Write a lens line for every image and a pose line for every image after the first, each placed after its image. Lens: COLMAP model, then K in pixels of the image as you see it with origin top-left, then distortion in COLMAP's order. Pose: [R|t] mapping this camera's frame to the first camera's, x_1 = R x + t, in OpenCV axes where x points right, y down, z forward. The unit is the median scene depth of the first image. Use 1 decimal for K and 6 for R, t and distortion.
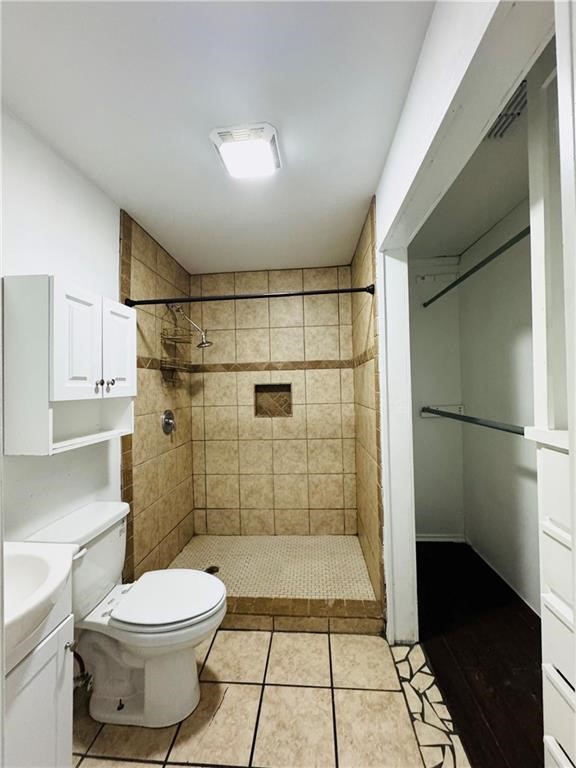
lens RADIAL K [[311.9, 0, 288.0], [0, 311.9, 384.0], [0, 0, 1]] dist [0.000306, -0.000019]
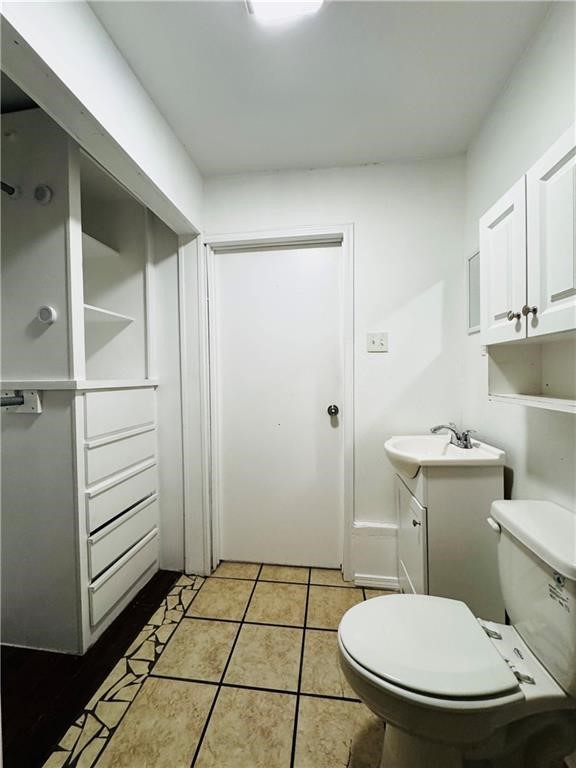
lens RADIAL K [[311.9, 0, 288.0], [0, 311.9, 384.0], [0, 0, 1]] dist [0.000306, -0.000019]
pose [[-0.998431, 0.031930, 0.046005, -0.154412], [0.032757, 0.999313, 0.017330, 0.126211], [-0.045420, 0.018810, -0.998791, 1.859407]]
